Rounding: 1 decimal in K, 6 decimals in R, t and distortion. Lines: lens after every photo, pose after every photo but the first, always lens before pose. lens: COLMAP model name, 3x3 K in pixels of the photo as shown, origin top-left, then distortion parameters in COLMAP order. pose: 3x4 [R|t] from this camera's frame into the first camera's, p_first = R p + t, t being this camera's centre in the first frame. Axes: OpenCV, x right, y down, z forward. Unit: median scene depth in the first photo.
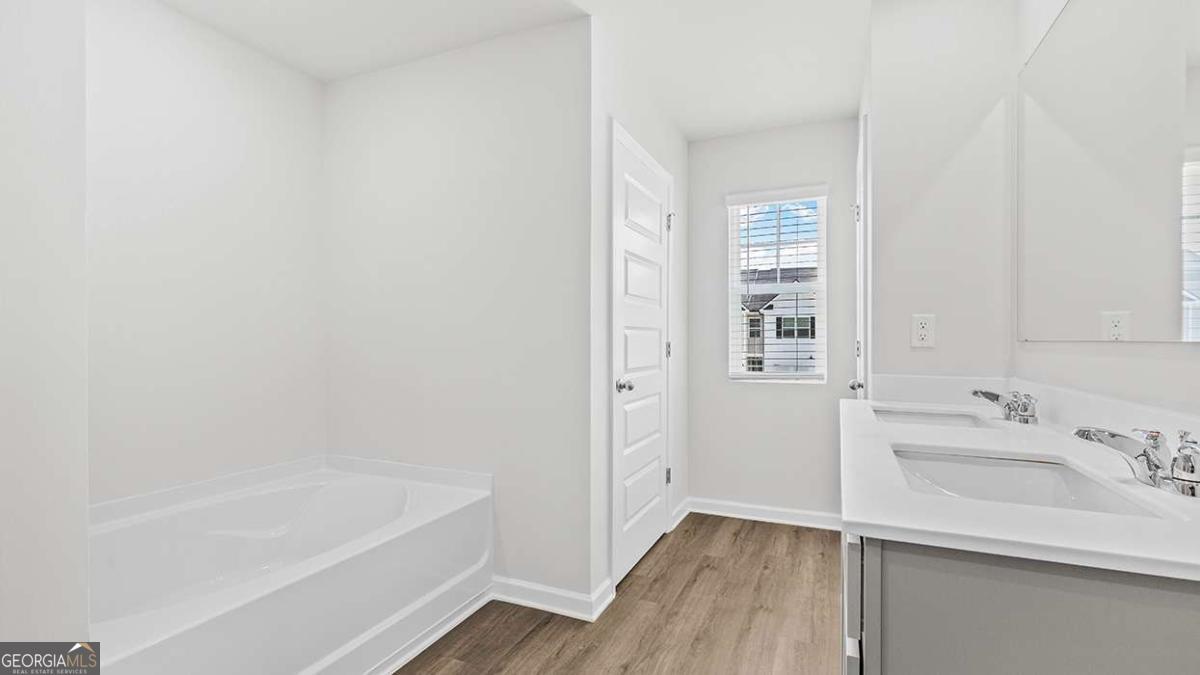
lens RADIAL K [[536.1, 0, 601.3], [0, 536.1, 340.5], [0, 0, 1]] dist [0.002386, -0.000002]
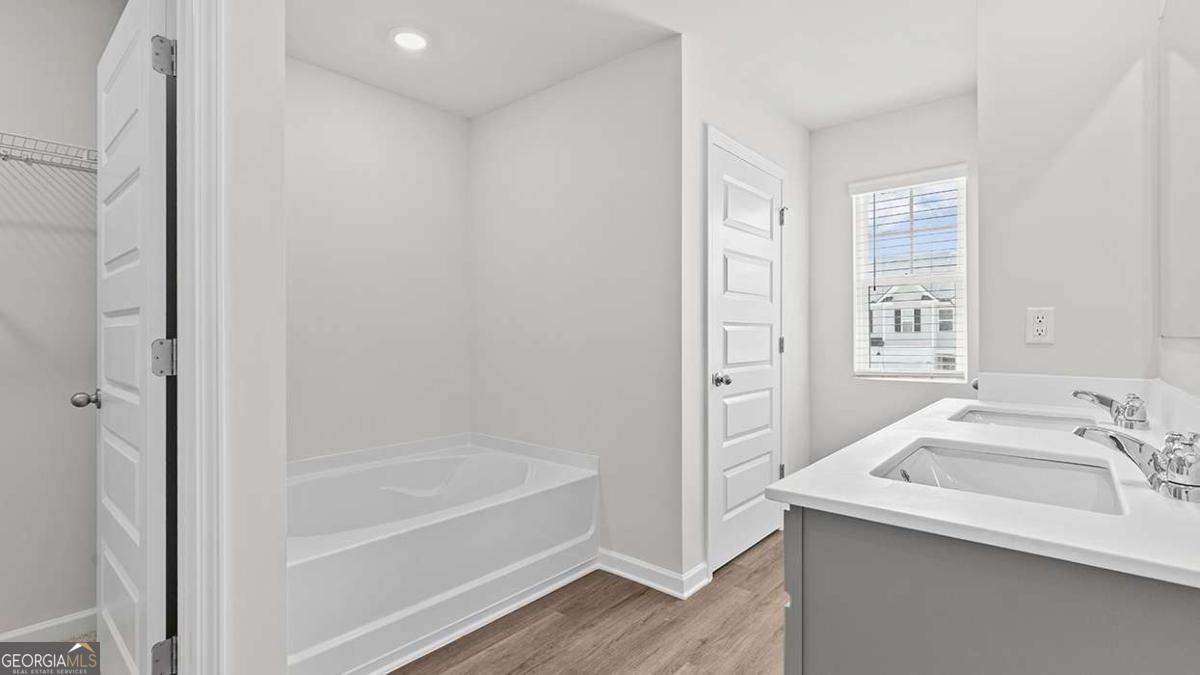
lens RADIAL K [[545.6, 0, 603.6], [0, 545.6, 332.0], [0, 0, 1]] dist [0.002014, 0.000106]
pose [[0.957534, -0.003583, -0.288298, 0.134431], [0.001973, 0.999981, -0.005873, -0.002492], [0.288313, 0.005055, 0.957523, -0.083333]]
